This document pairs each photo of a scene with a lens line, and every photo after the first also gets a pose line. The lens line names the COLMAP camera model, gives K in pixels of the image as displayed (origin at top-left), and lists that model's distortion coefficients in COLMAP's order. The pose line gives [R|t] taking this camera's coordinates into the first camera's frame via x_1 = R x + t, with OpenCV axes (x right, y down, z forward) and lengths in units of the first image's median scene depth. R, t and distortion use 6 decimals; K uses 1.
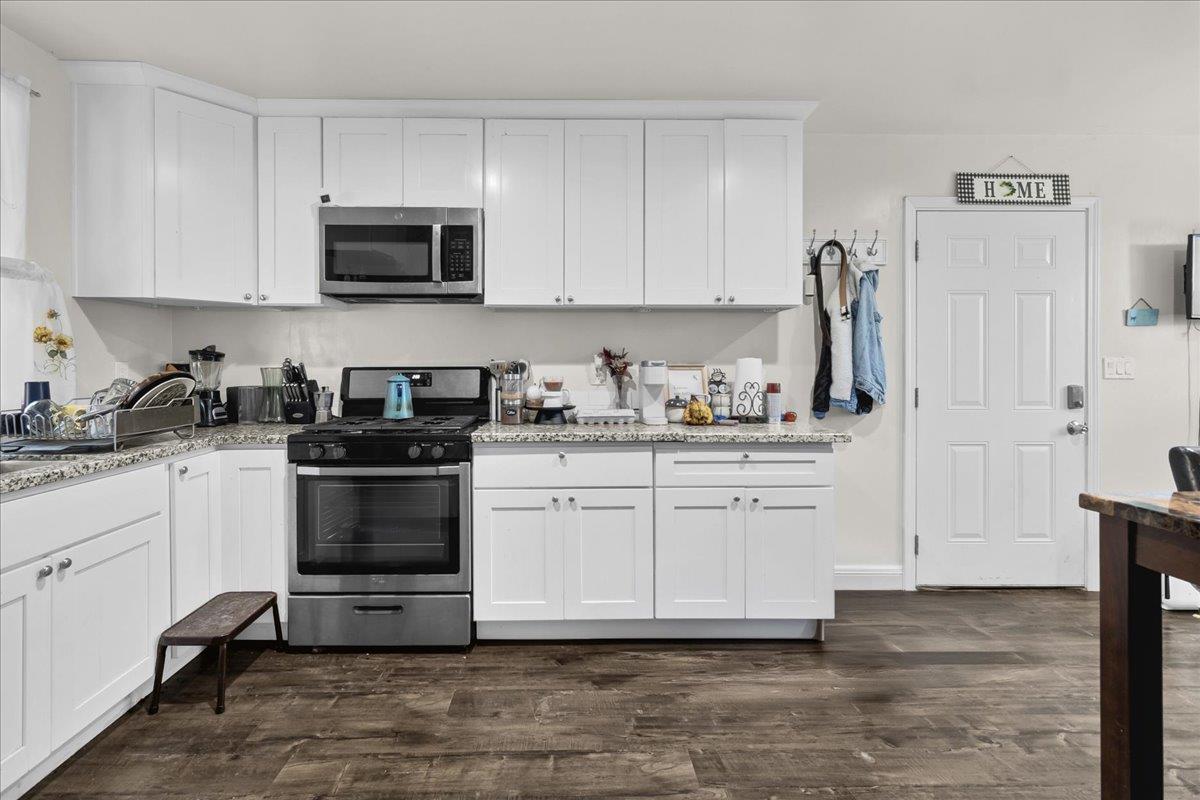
lens RADIAL K [[557.7, 0, 576.5], [0, 557.7, 367.4], [0, 0, 1]] dist [0.000540, 0.000087]
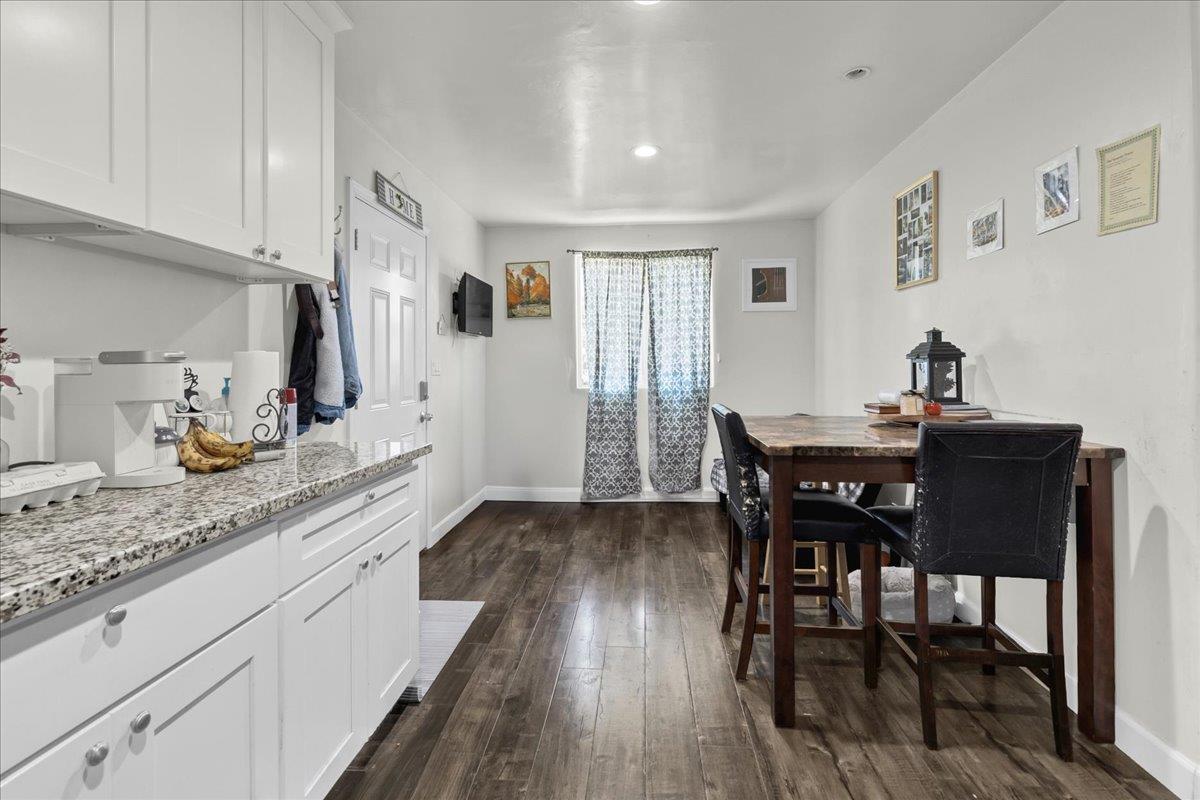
lens RADIAL K [[557.7, 0, 586.4], [0, 557.7, 364.1], [0, 0, 1]] dist [0.000540, 0.000087]
pose [[0.112490, 0.004857, 0.993641, -0.337709], [0.003223, 0.999981, -0.005253, 0.003434], [-0.993648, 0.003794, 0.112472, 0.663416]]
